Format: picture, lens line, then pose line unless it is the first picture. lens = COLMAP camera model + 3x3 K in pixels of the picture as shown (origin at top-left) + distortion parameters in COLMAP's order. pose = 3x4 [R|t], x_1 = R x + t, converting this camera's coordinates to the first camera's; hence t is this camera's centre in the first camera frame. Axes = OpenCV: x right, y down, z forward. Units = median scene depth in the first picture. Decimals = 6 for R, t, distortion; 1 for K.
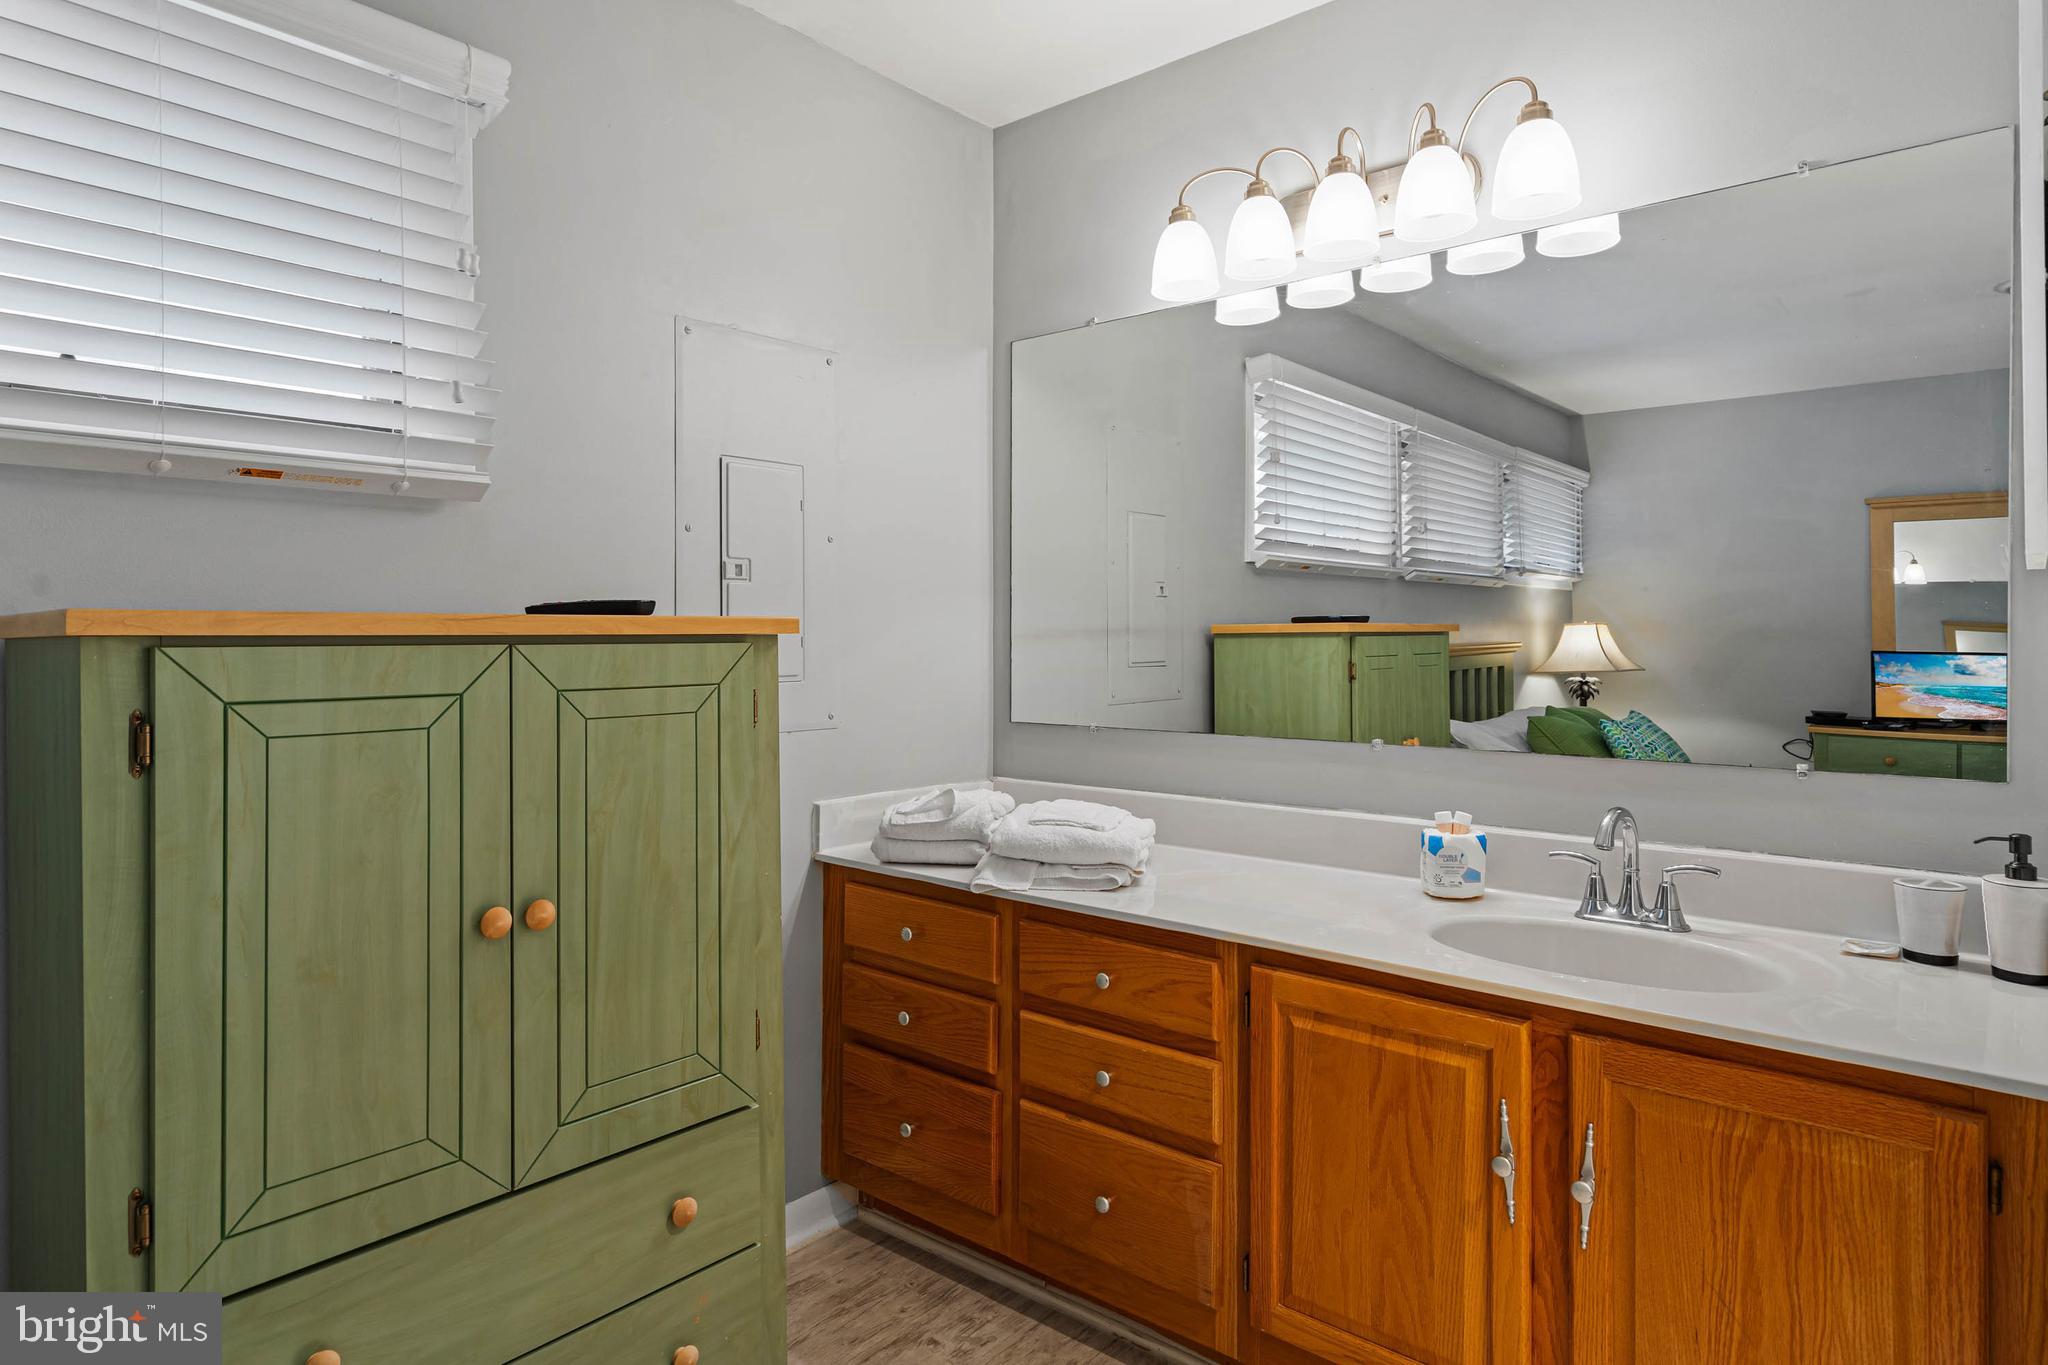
lens RADIAL K [[1152.3, 0, 1034.7], [0, 1152.3, 657.0], [0, 0, 1]] dist [0.004398, 0.002109]
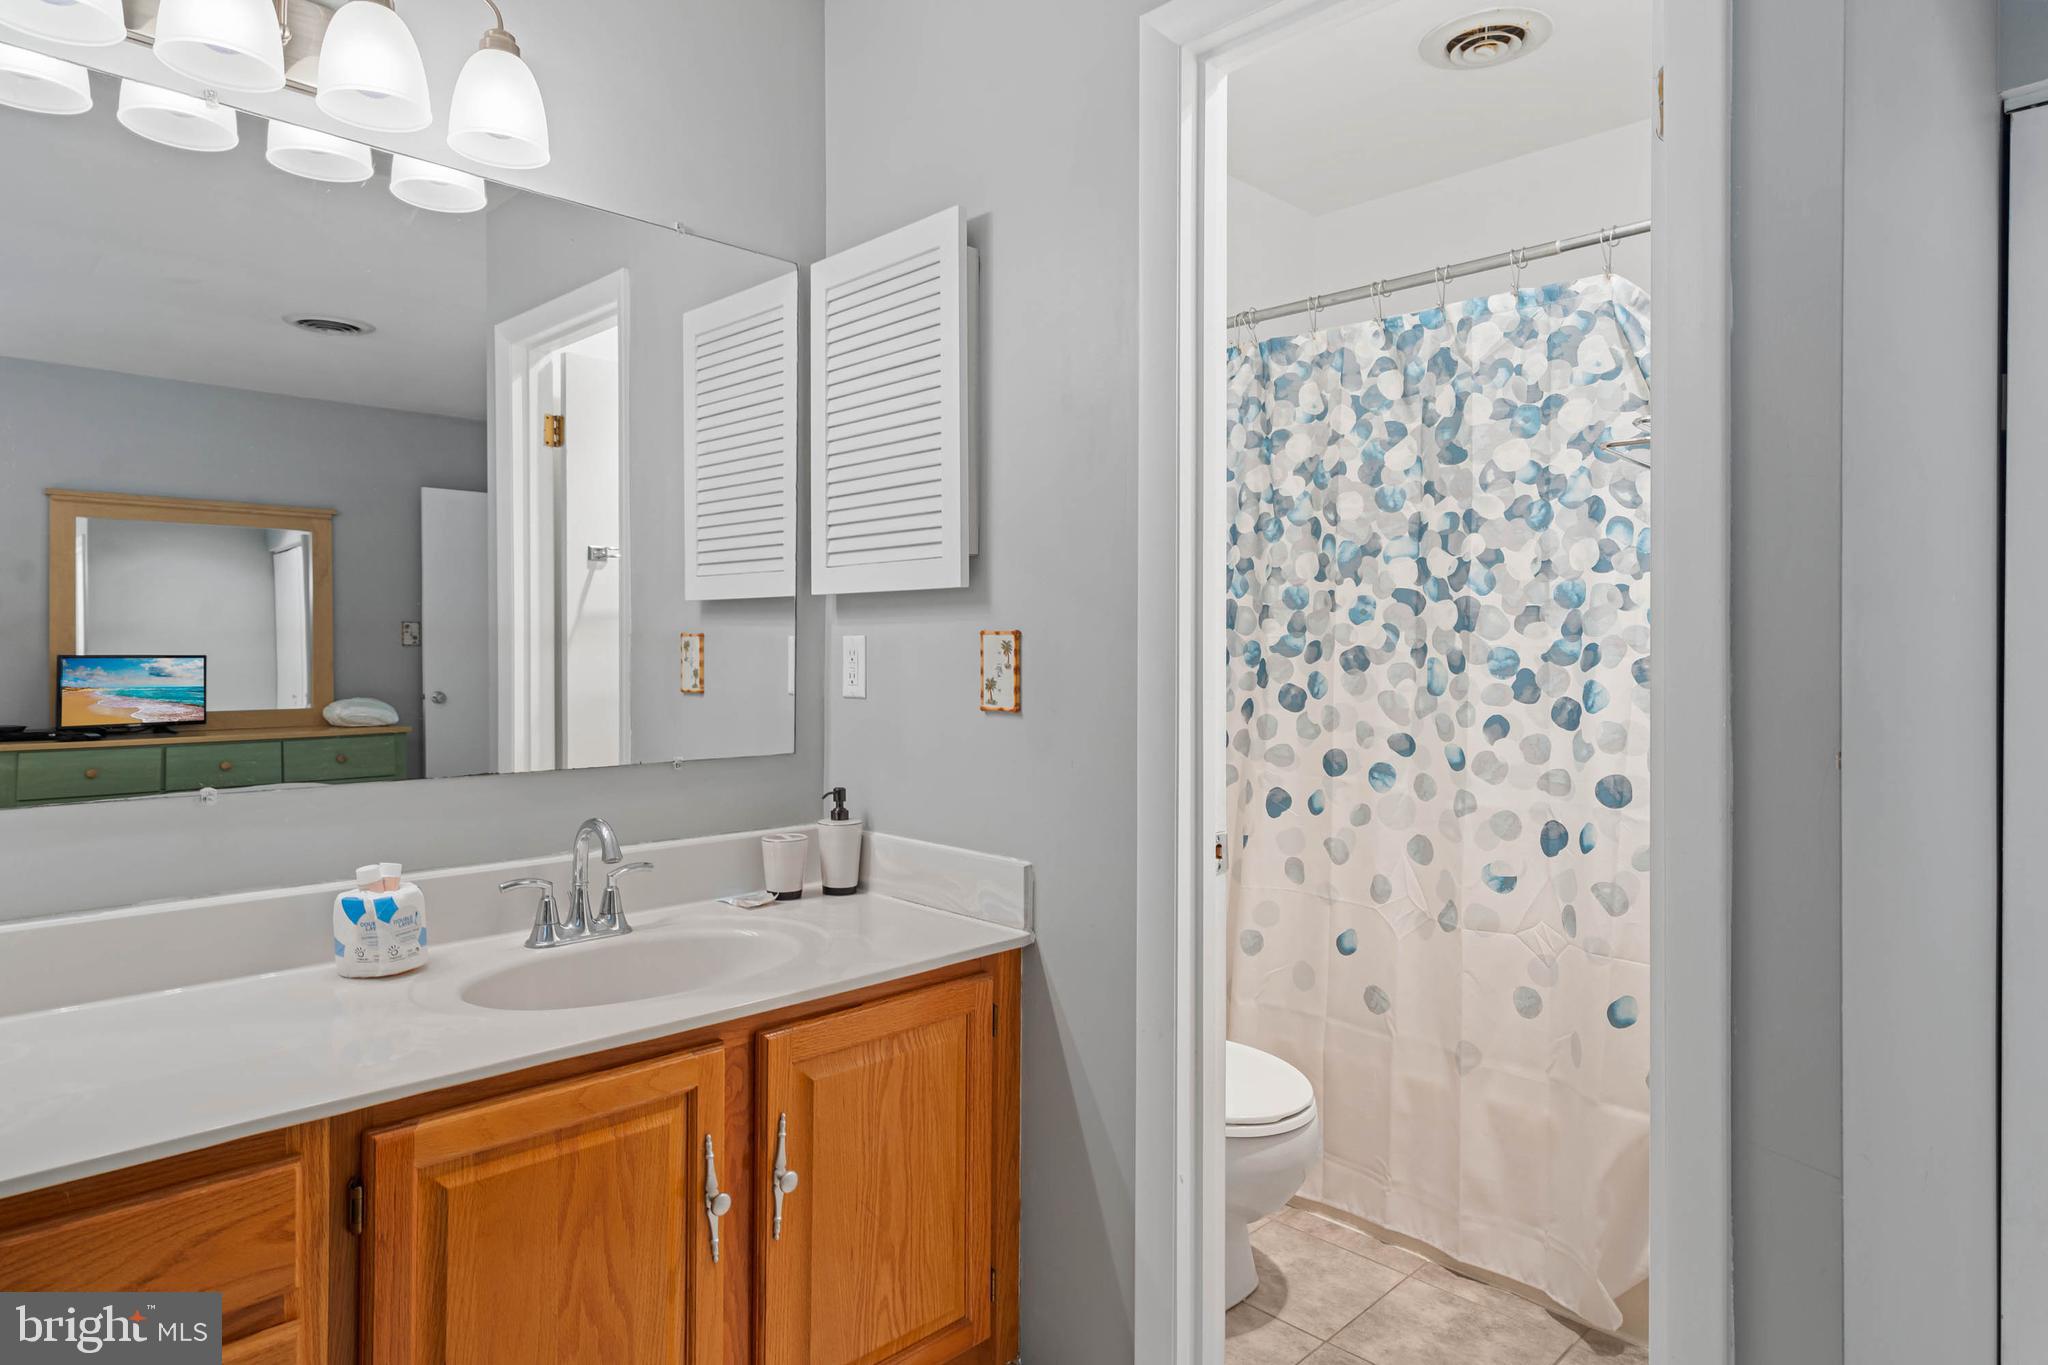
lens RADIAL K [[1176.7, 0, 1025.8], [0, 1176.7, 638.5], [0, 0, 1]] dist [0.004636, 0.002247]
pose [[0.080937, 0.009050, 0.996678, -0.446372], [0.007104, 0.999928, -0.009657, -0.008586], [-0.996694, 0.007862, 0.080867, 0.553689]]
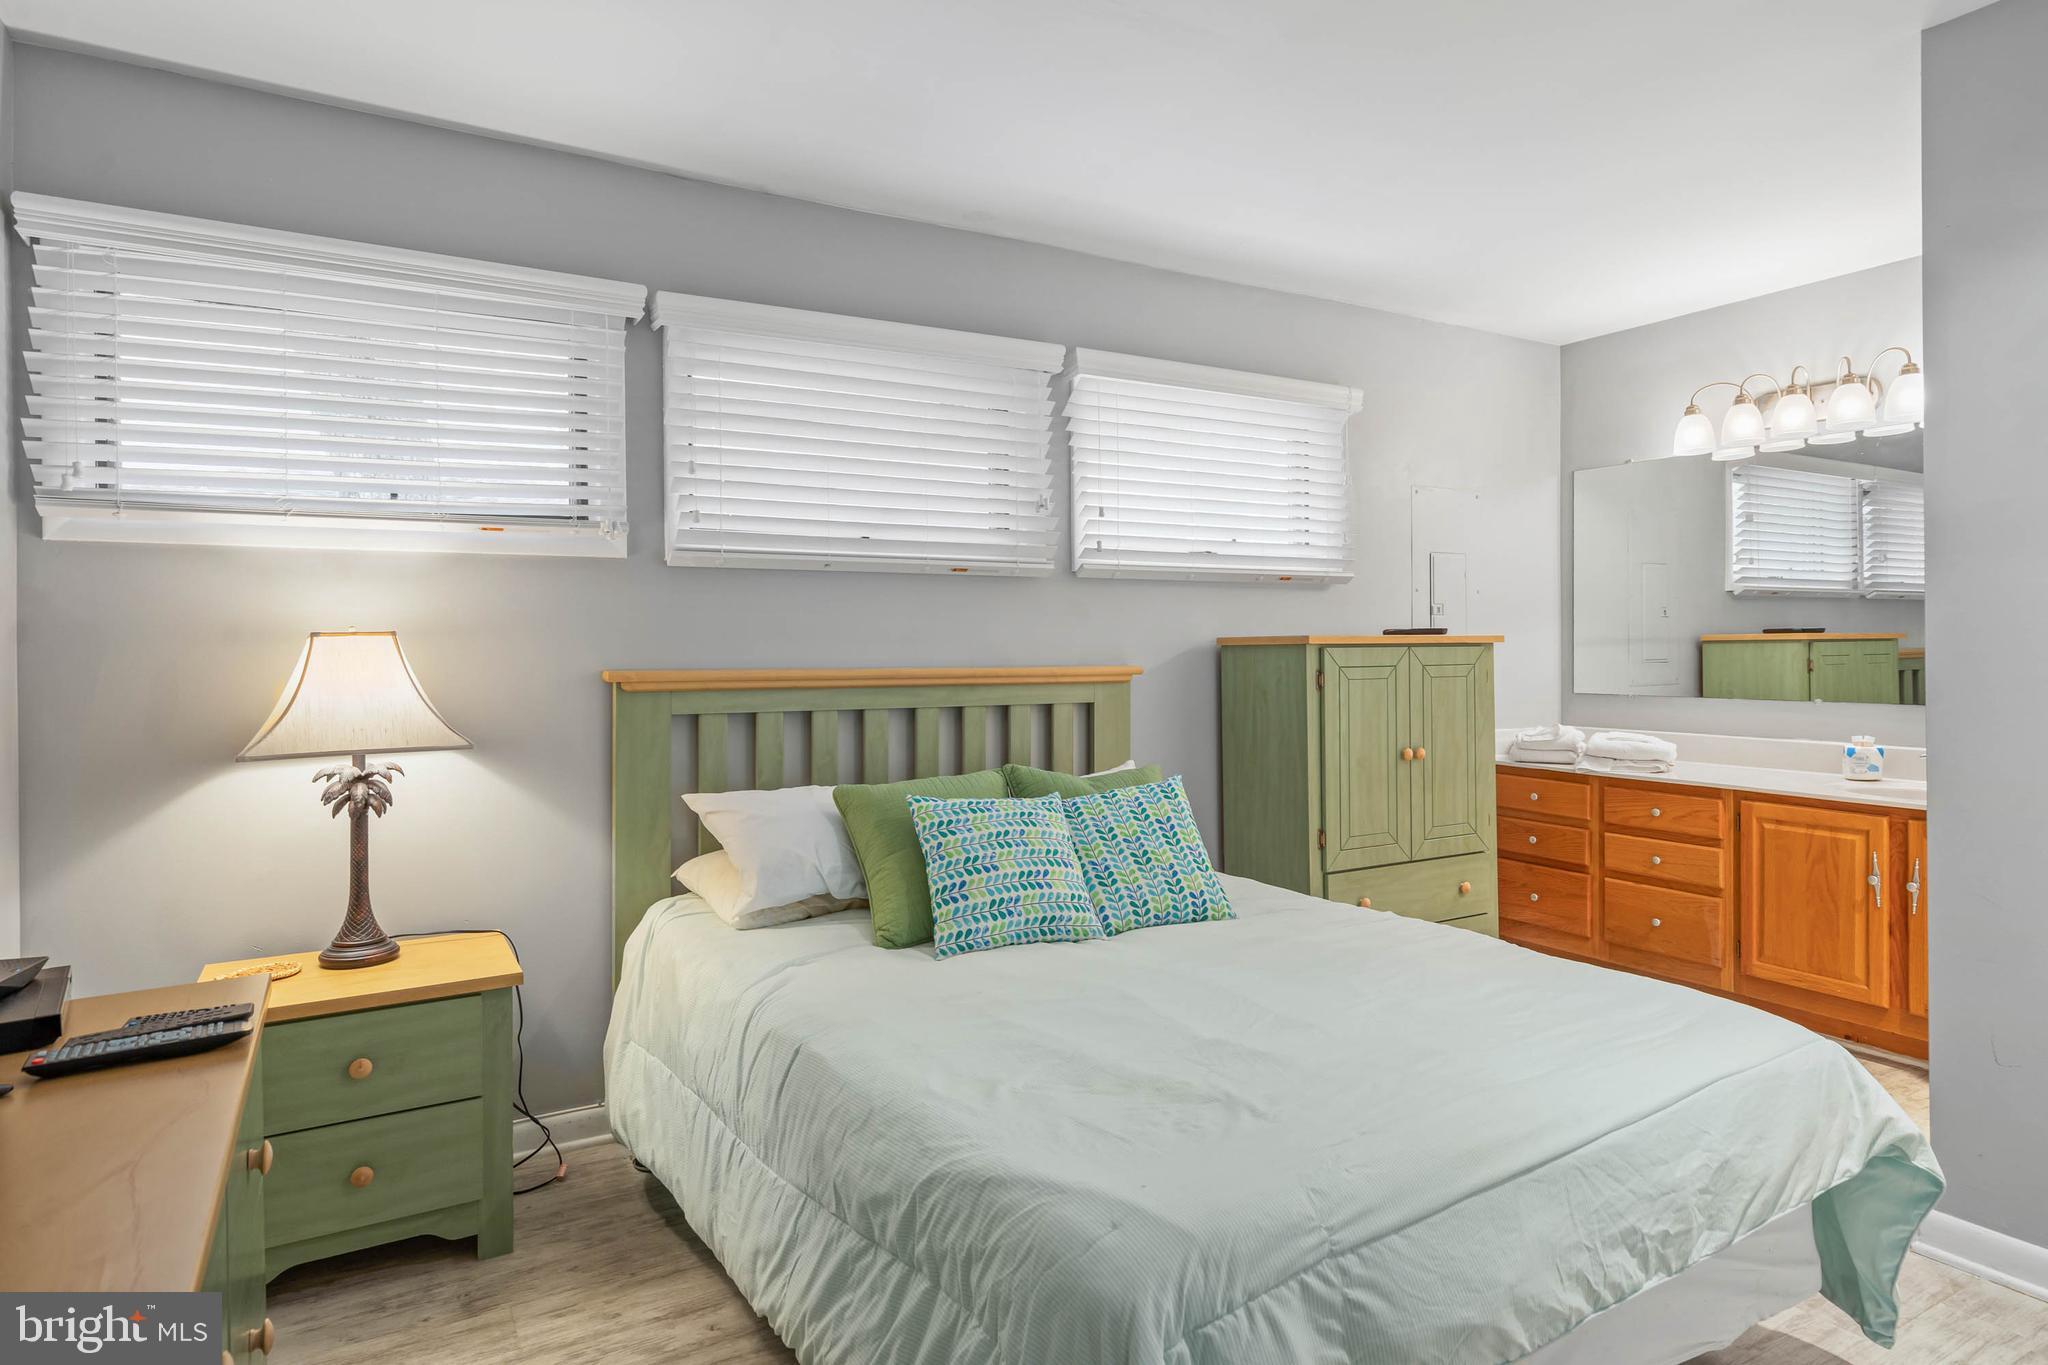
lens RADIAL K [[1152.3, 0, 1034.7], [0, 1152.3, 657.0], [0, 0, 1]] dist [0.004398, 0.002109]
pose [[0.941642, 0.000405, -0.336615, -0.304657], [-0.002600, 0.999978, -0.006069, 0.023168], [0.336605, 0.006590, 0.941623, -1.364311]]
